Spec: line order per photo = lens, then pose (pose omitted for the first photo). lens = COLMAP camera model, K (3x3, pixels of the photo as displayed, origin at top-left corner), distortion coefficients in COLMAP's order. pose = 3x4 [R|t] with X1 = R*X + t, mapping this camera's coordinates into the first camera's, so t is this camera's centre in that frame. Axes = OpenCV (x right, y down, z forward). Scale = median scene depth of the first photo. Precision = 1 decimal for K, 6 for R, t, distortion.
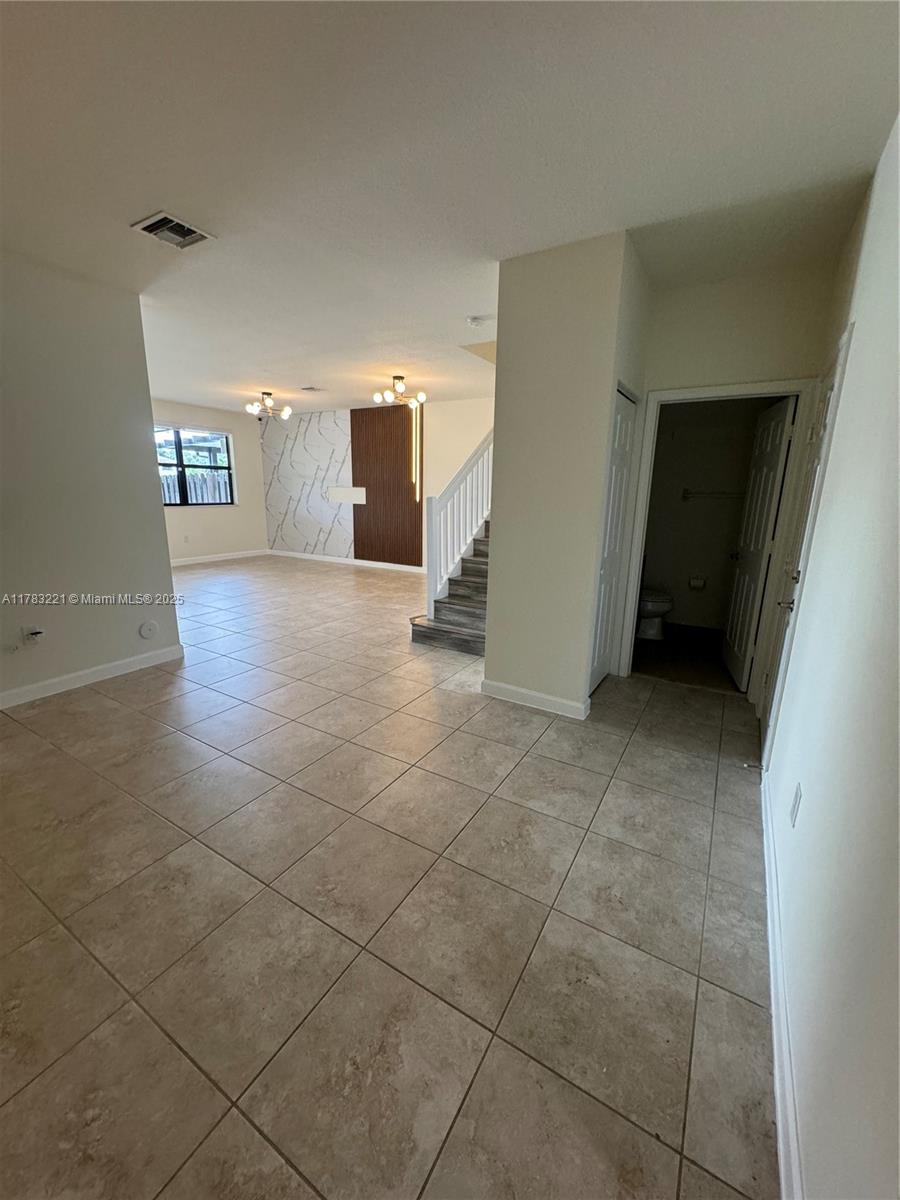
lens RADIAL K [[476.1, 0, 453.2], [0, 476.1, 601.1], [0, 0, 1]] dist [0.002680, -0.001038]
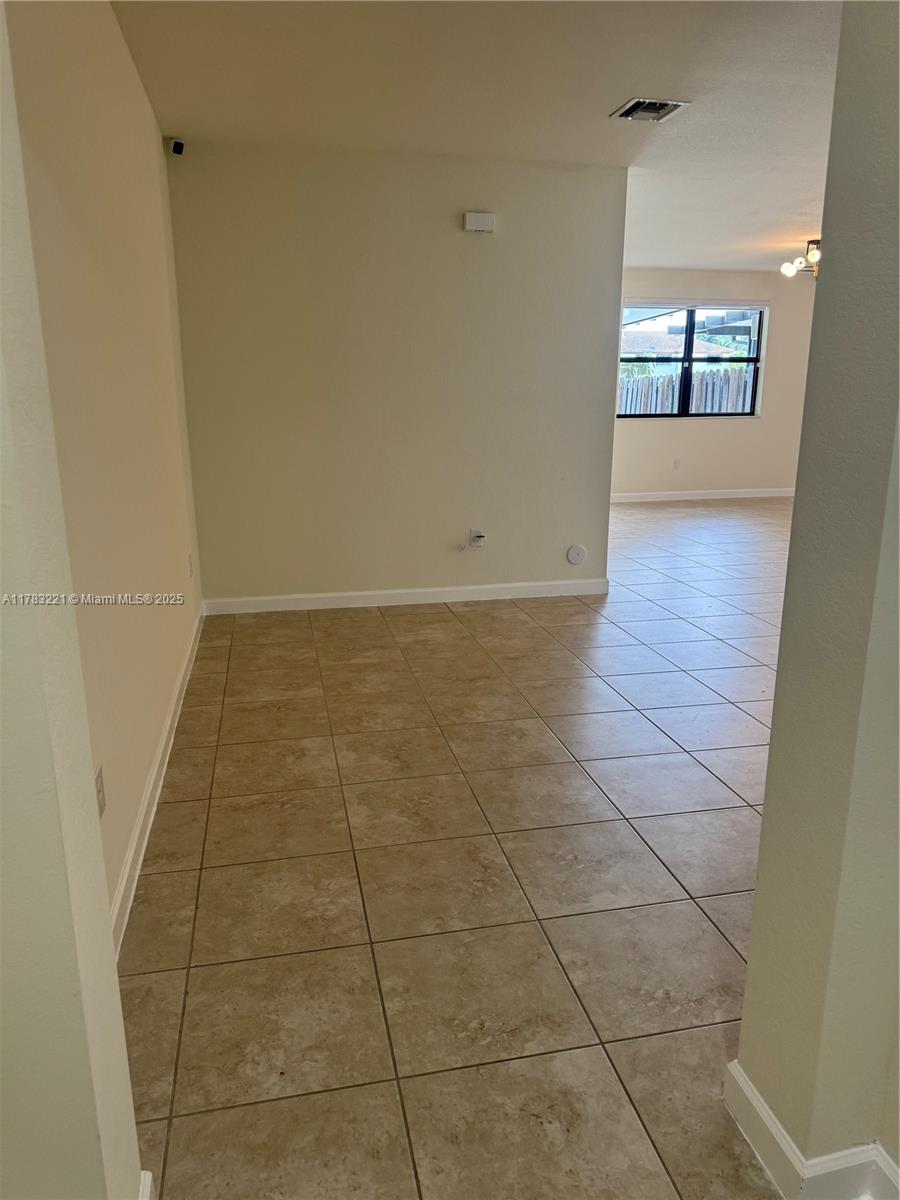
lens RADIAL K [[837.3, 0, 448.9], [0, 837.3, 601.1], [0, 0, 1]] dist [-0.002634, -0.002887]
pose [[0.683355, 0.156781, -0.713053, 0.301526], [-0.146912, 0.986222, 0.076050, 0.060723], [0.715152, 0.052787, 0.696973, -0.231568]]
